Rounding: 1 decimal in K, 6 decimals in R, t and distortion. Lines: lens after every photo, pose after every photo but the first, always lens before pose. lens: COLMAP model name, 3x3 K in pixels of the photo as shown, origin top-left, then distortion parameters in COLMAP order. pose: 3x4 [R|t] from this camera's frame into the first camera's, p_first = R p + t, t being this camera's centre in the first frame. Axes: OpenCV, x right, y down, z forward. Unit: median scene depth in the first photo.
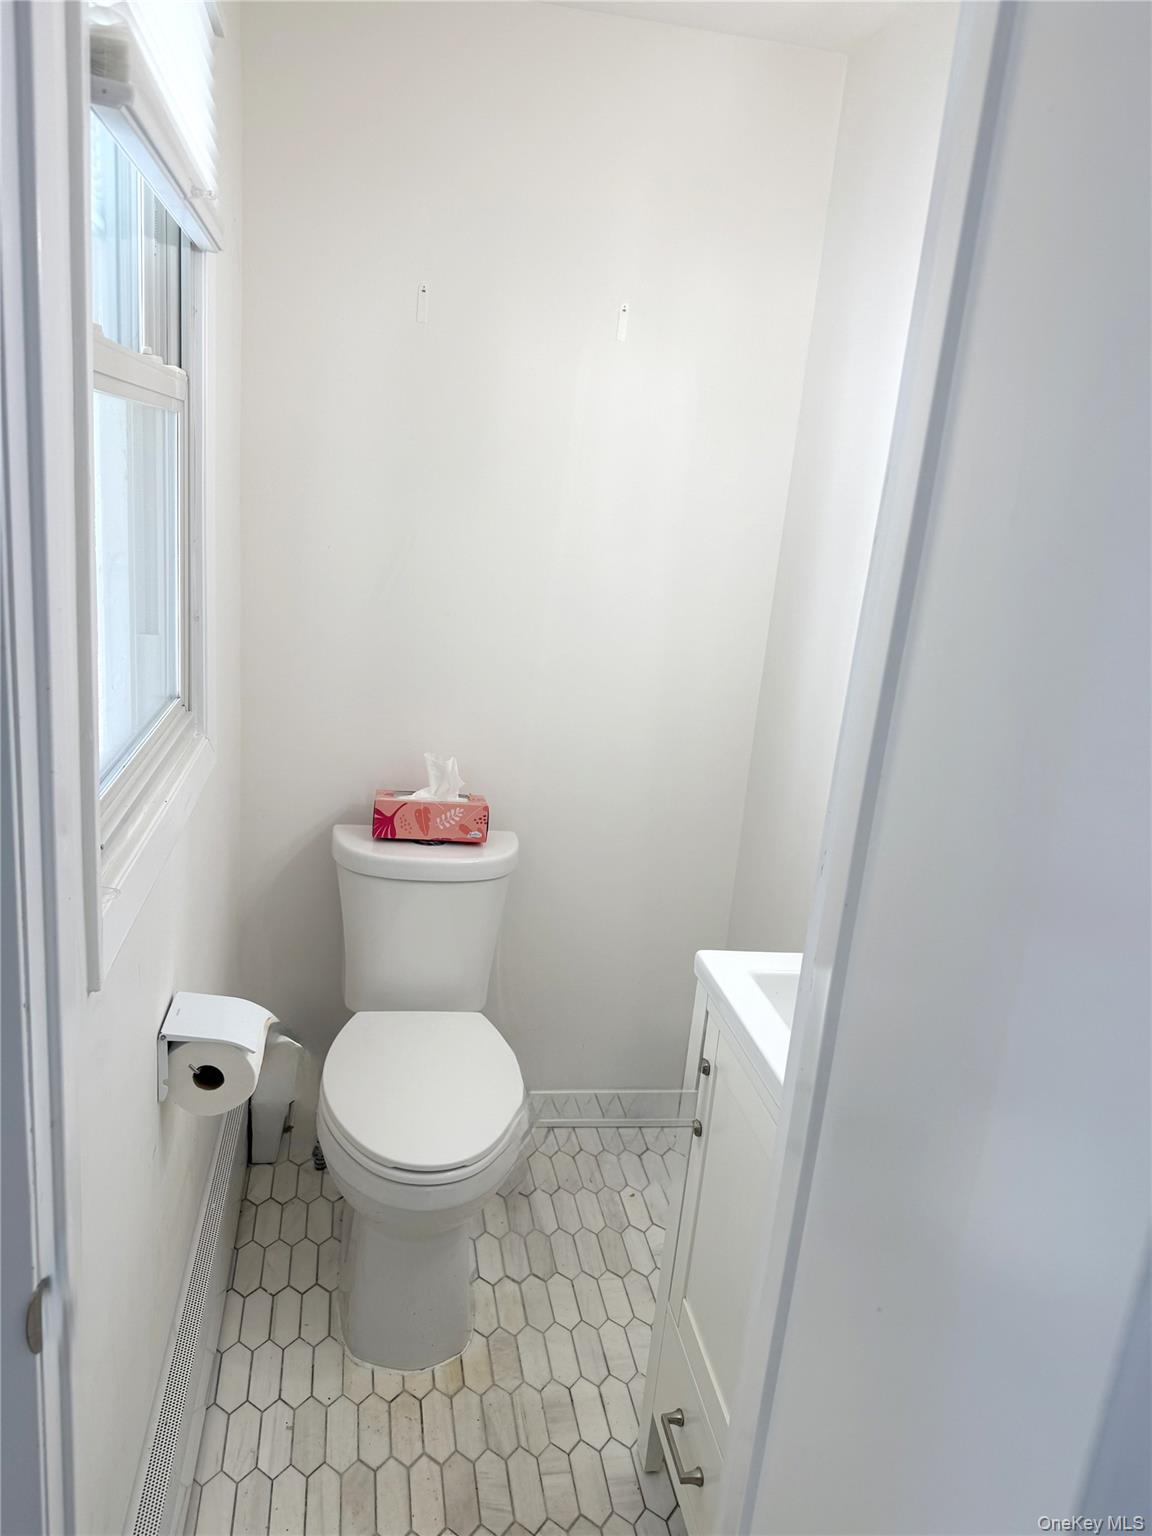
lens RADIAL K [[1070.3, 0, 572.7], [0, 1070.3, 766.0], [0, 0, 1]] dist [0.055795, -0.048678]
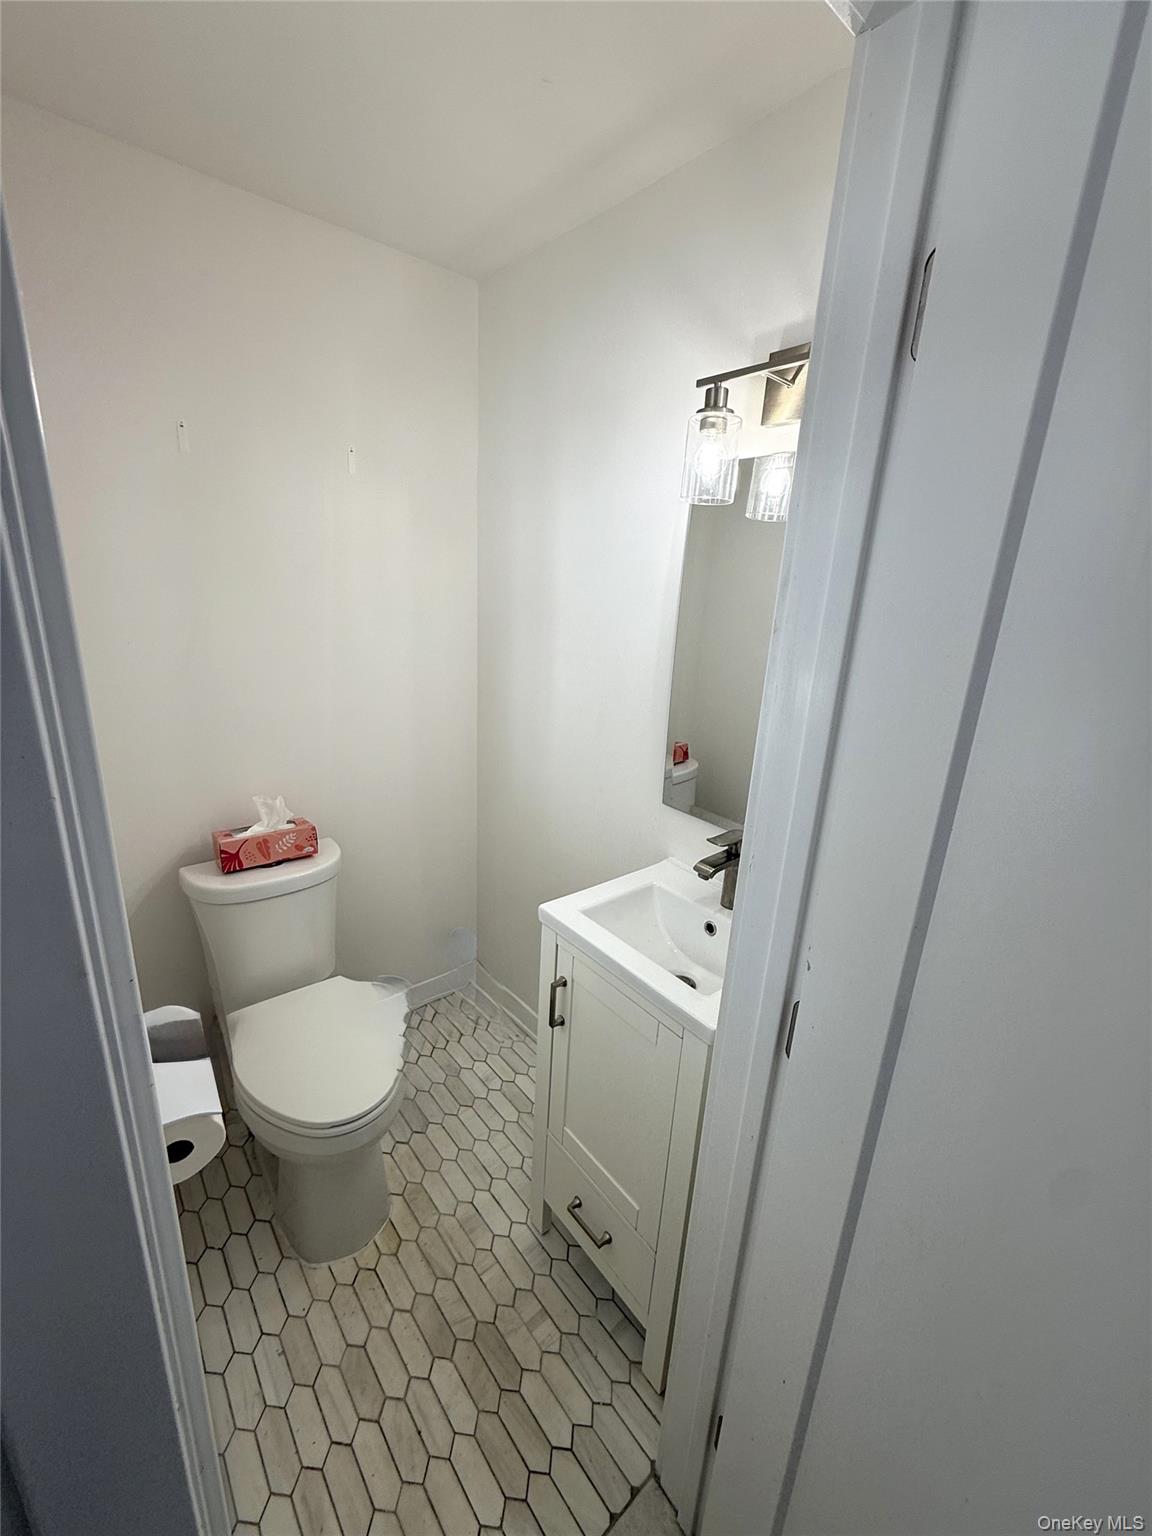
lens RADIAL K [[614.7, 0, 580.8], [0, 614.7, 760.2], [0, 0, 1]] dist [-0.004299, 0.002591]
pose [[0.873350, -0.188236, 0.449251, -0.123626], [0.163635, 0.982091, 0.093386, -0.063626], [-0.458784, -0.008045, 0.888512, 0.179826]]
